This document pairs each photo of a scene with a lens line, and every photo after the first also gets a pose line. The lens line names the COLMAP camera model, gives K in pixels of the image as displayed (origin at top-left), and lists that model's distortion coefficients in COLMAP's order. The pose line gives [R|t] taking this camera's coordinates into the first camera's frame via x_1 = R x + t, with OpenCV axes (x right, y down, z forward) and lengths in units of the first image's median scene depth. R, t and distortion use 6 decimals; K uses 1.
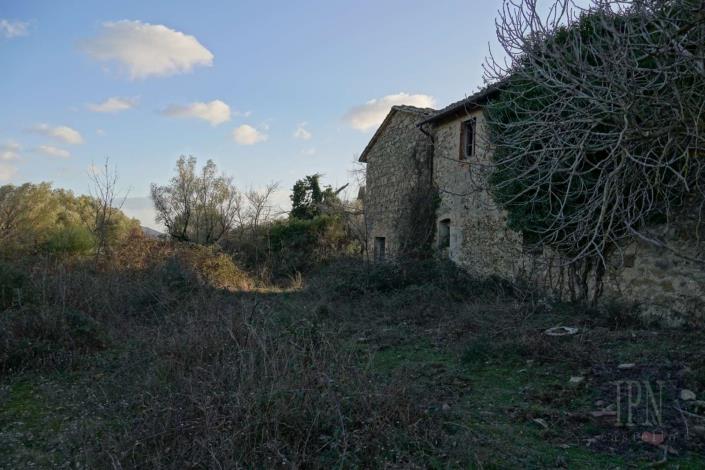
lens RADIAL K [[553.9, 0, 353.0], [0, 553.9, 234.1], [0, 0, 1]] dist [-0.007140, 0.003262]
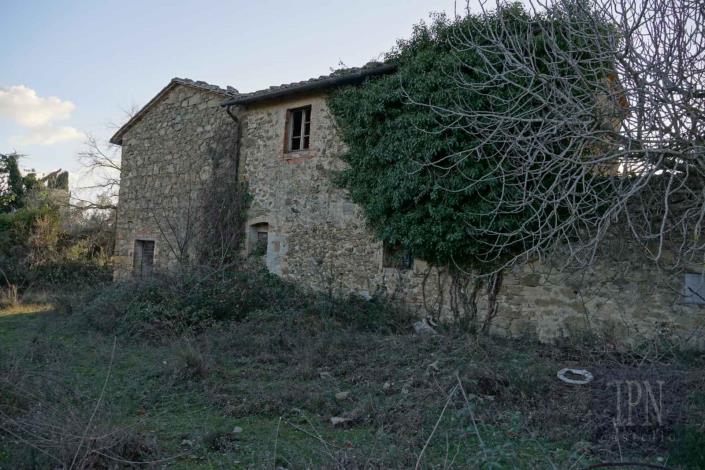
lens RADIAL K [[553.9, 0, 351.9], [0, 553.9, 238.2], [0, 0, 1]] dist [-0.007140, 0.003262]
pose [[0.852015, 0.030073, 0.522652, -0.141301], [-0.032495, 0.999462, -0.004535, -0.004325], [-0.522507, -0.013120, 0.852534, 0.208389]]
